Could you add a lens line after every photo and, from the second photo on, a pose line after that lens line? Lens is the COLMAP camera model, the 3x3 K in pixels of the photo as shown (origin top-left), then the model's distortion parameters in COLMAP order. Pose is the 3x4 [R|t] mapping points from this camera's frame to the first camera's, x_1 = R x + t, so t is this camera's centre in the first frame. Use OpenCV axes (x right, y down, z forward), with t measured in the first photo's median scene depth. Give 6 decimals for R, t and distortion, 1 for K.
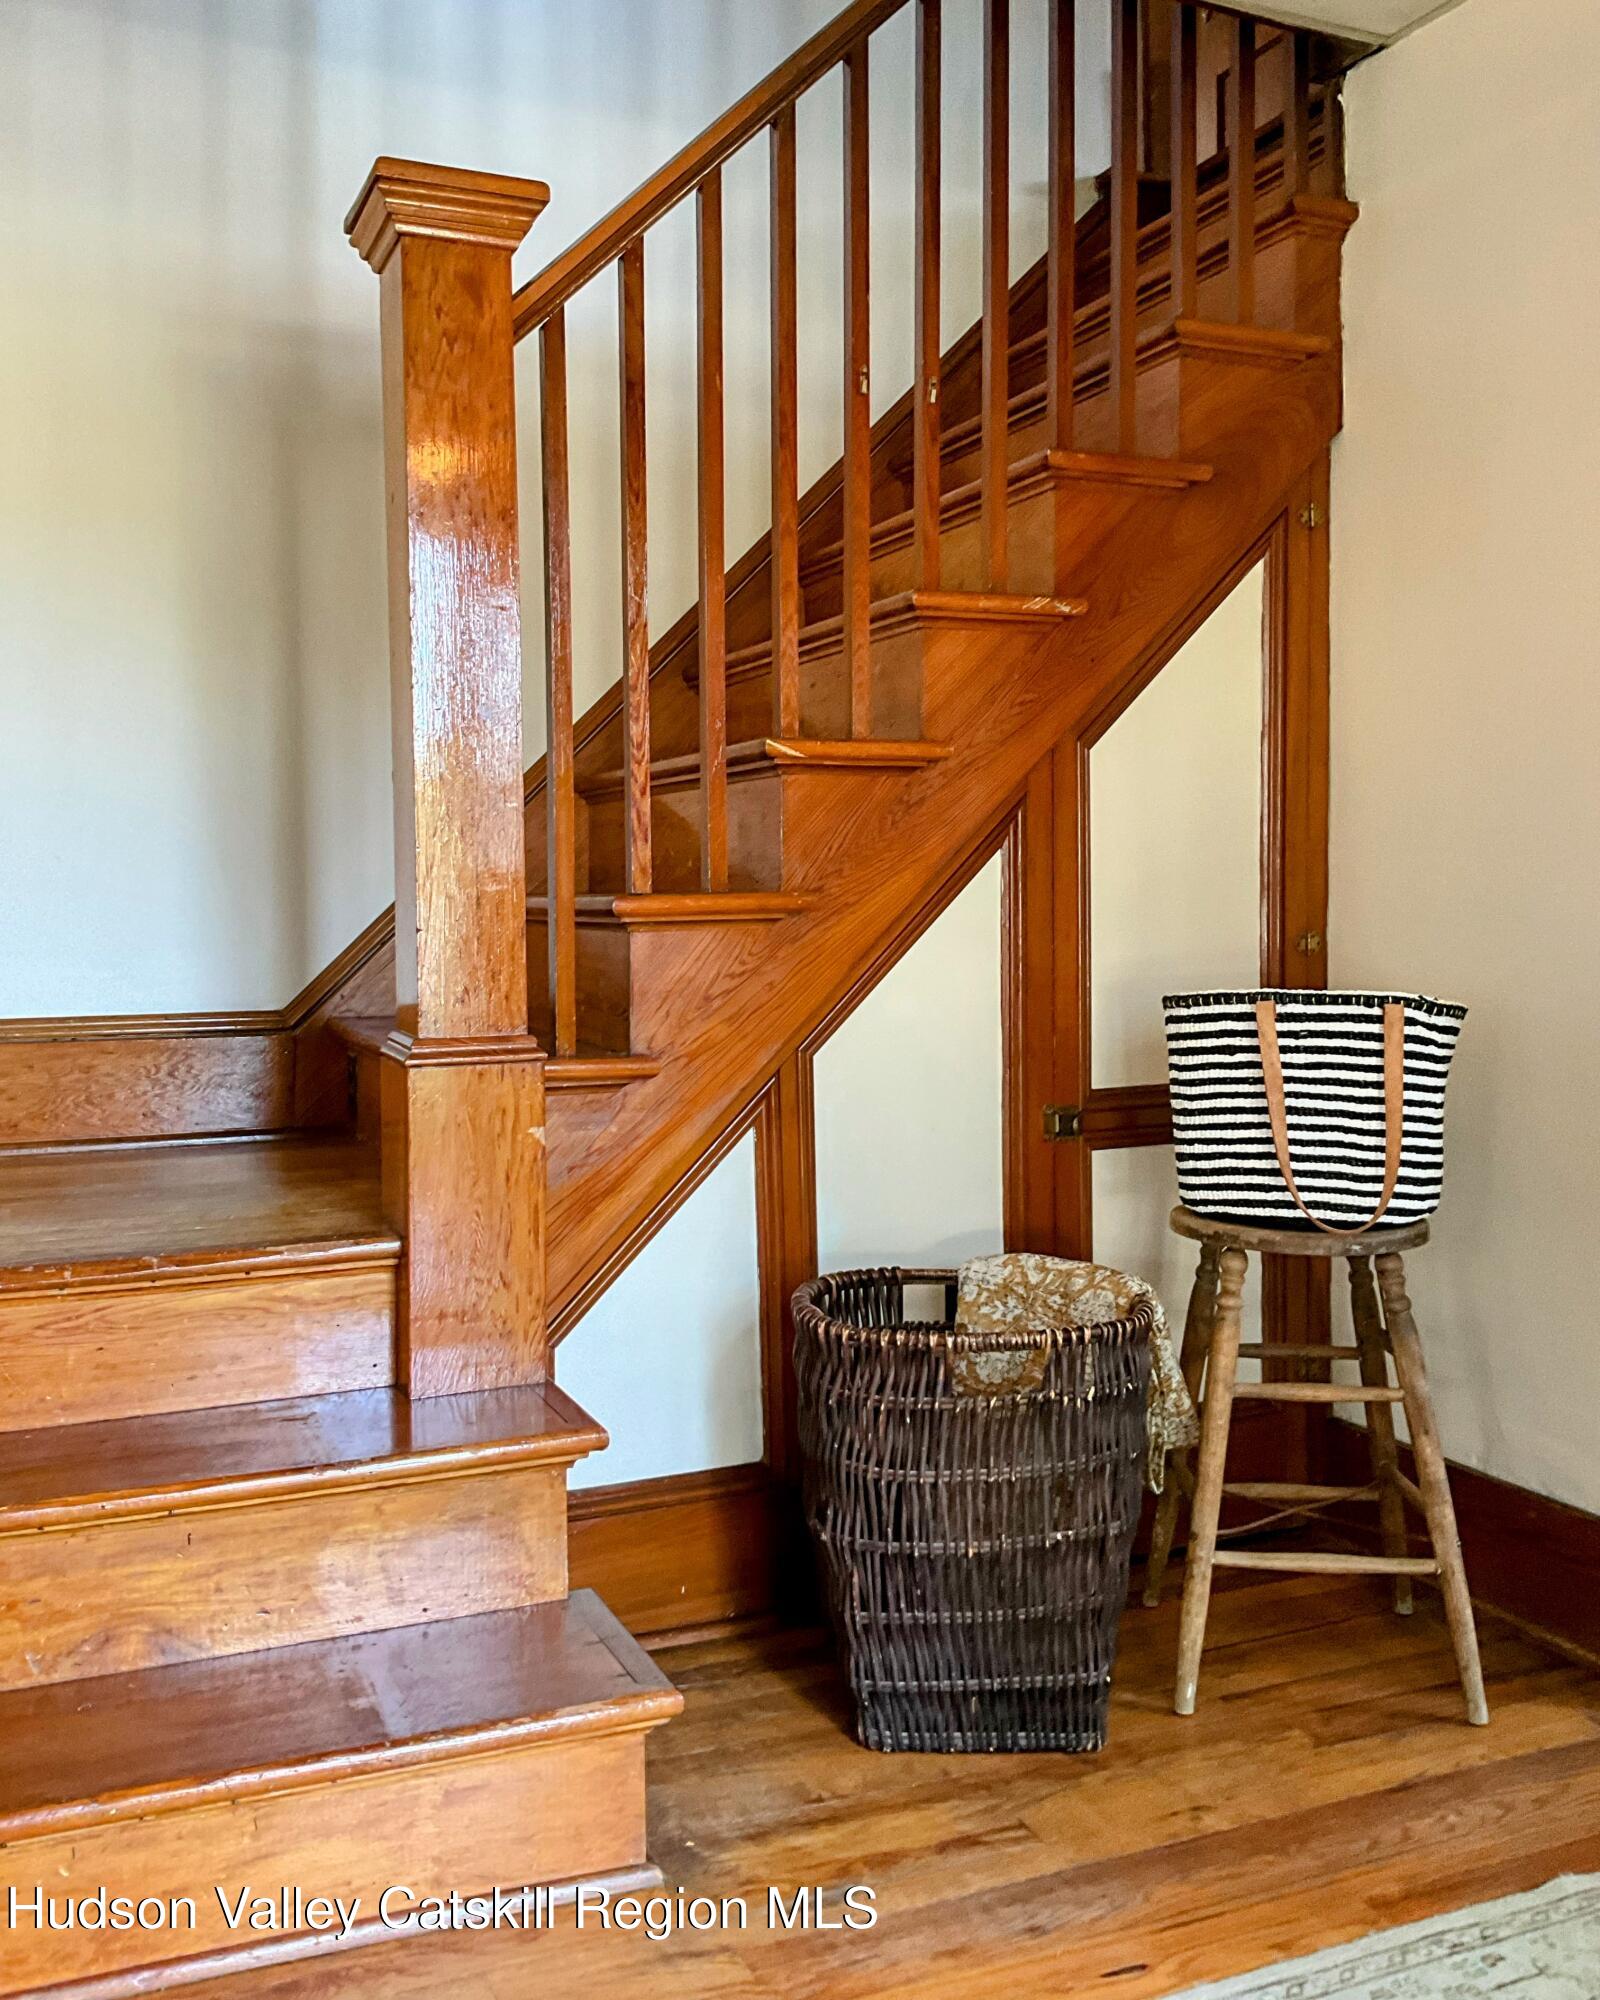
lens RADIAL K [[1741.1, 0, 795.6], [0, 1741.1, 932.1], [0, 0, 1]] dist [0.070587, -0.134074]
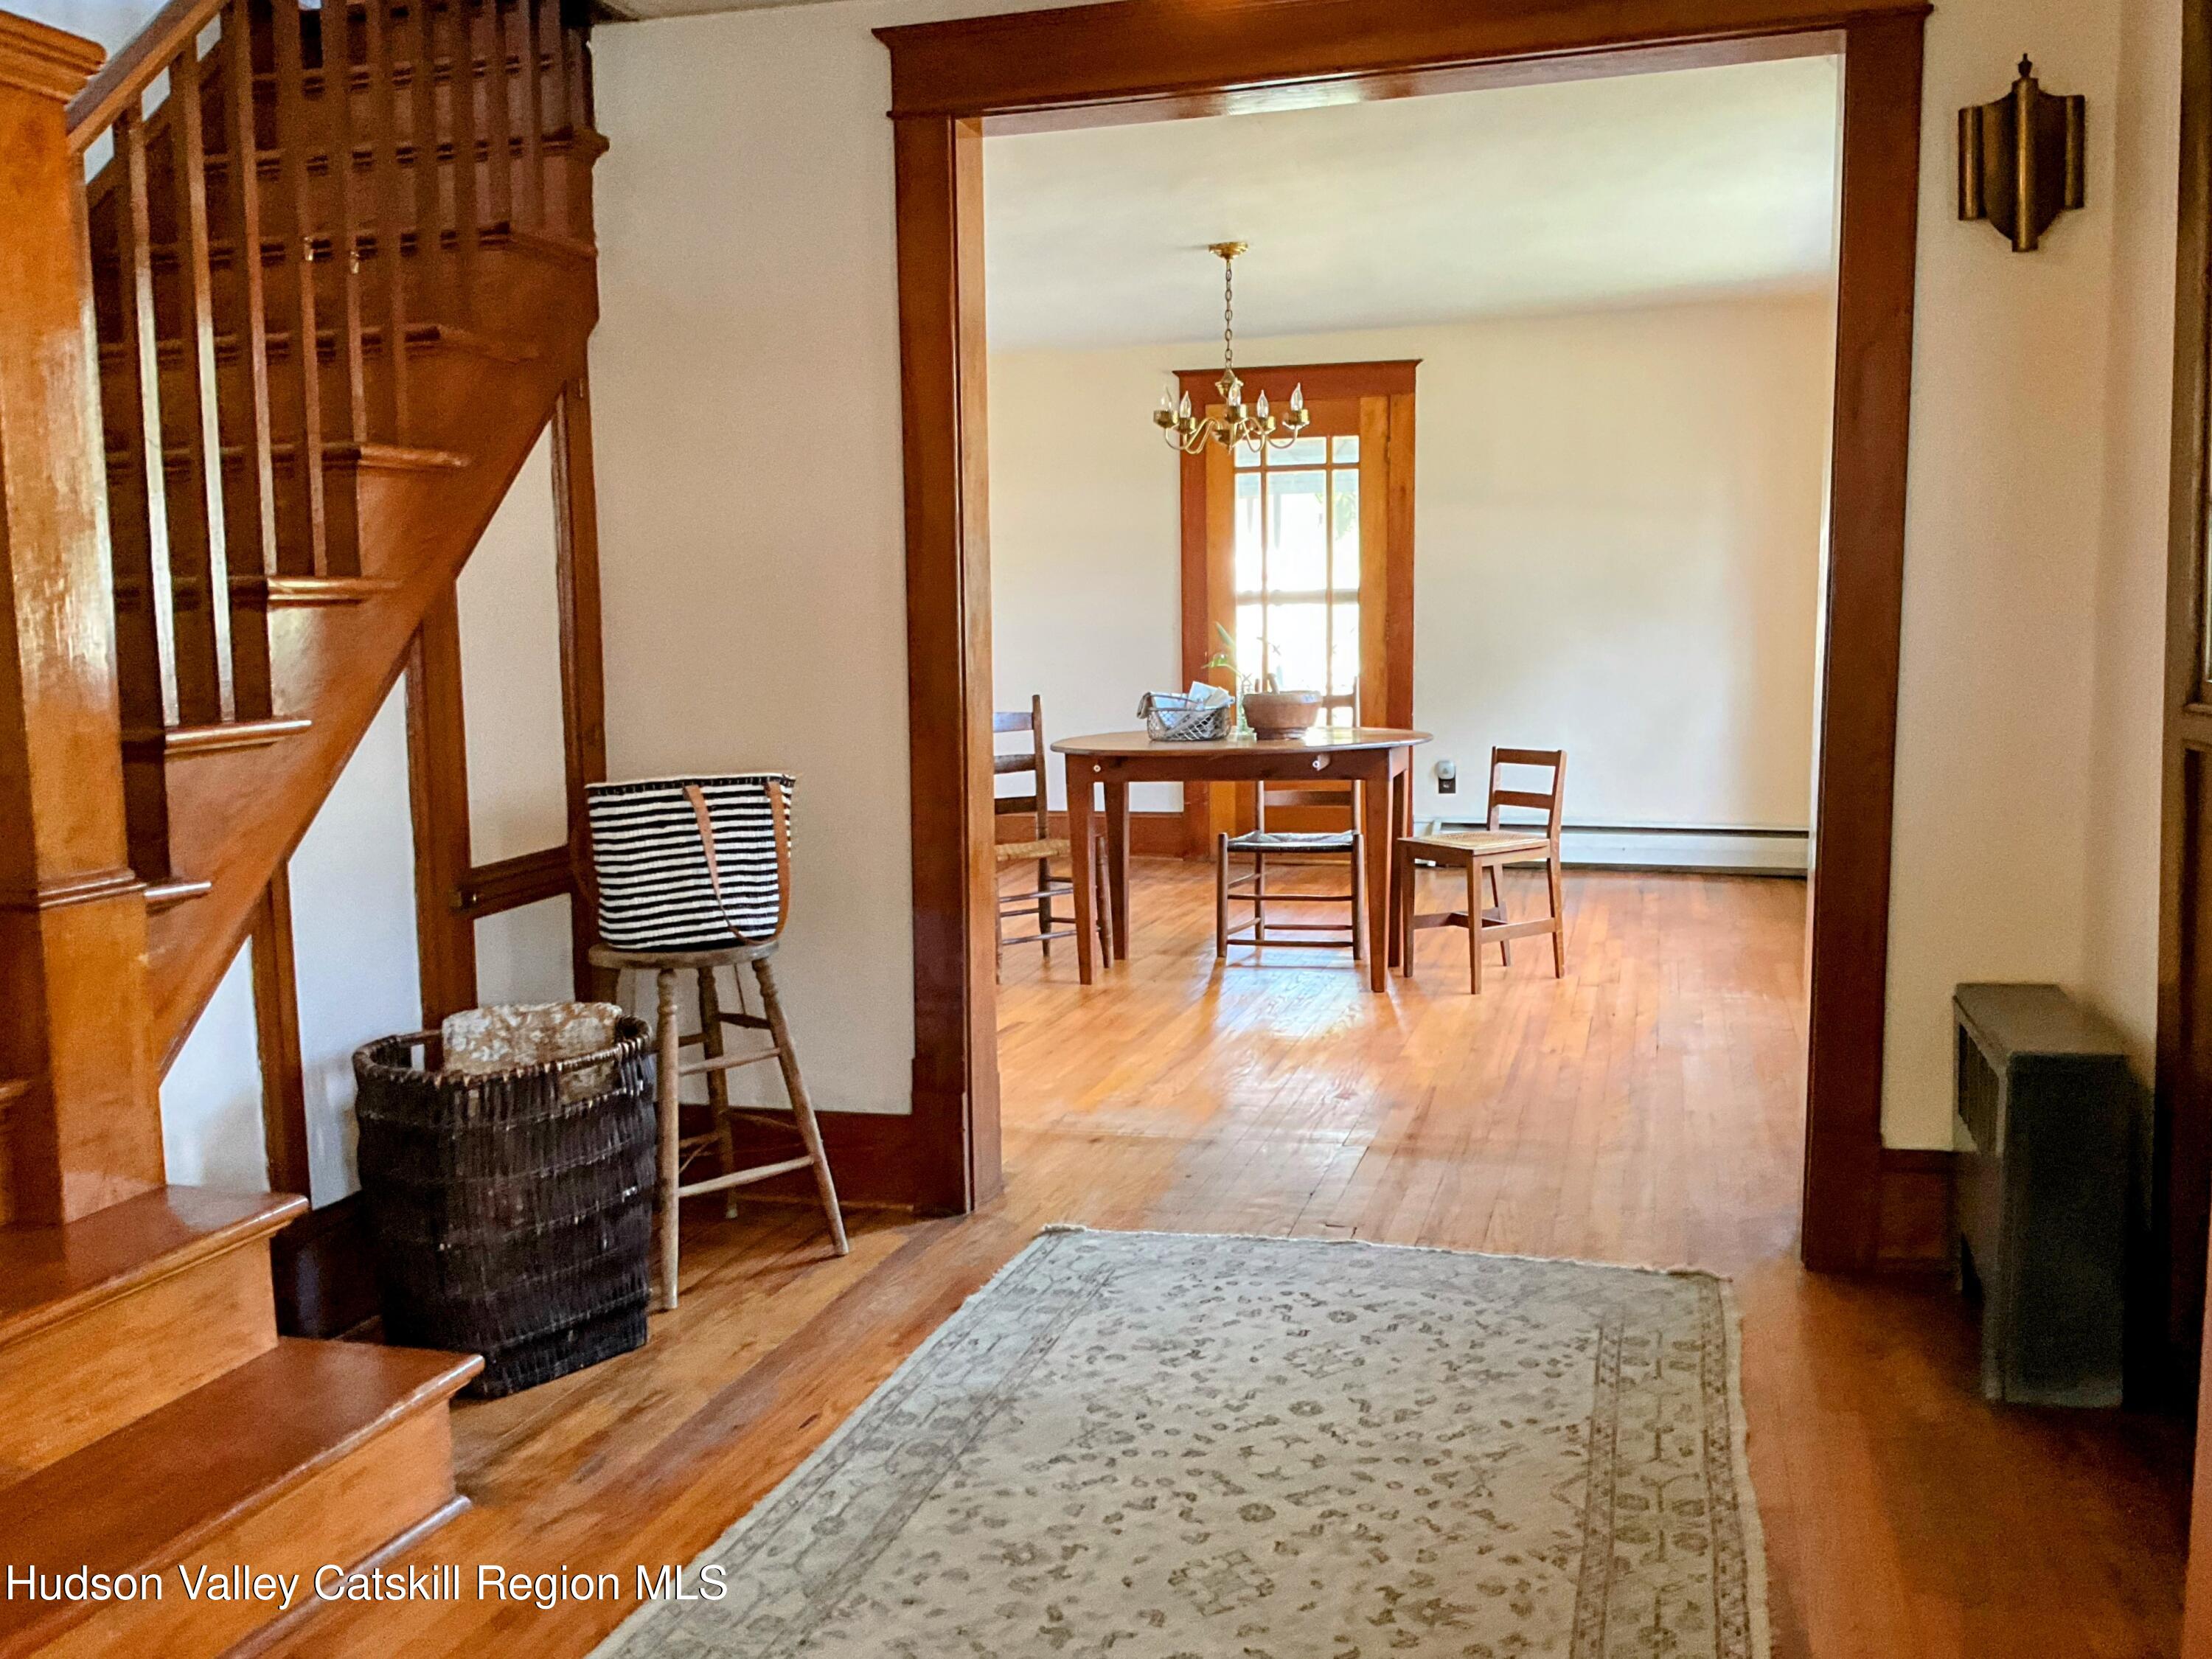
lens RADIAL K [[1932.2, 0, 1106.0], [0, 1932.2, 829.5], [0, 0, 1]] dist [0.105547, -0.242869]
pose [[0.622801, -0.088379, 0.777373, -0.659938], [0.021542, 0.995160, 0.095880, -0.060223], [-0.782084, -0.042968, 0.621690, -0.177779]]
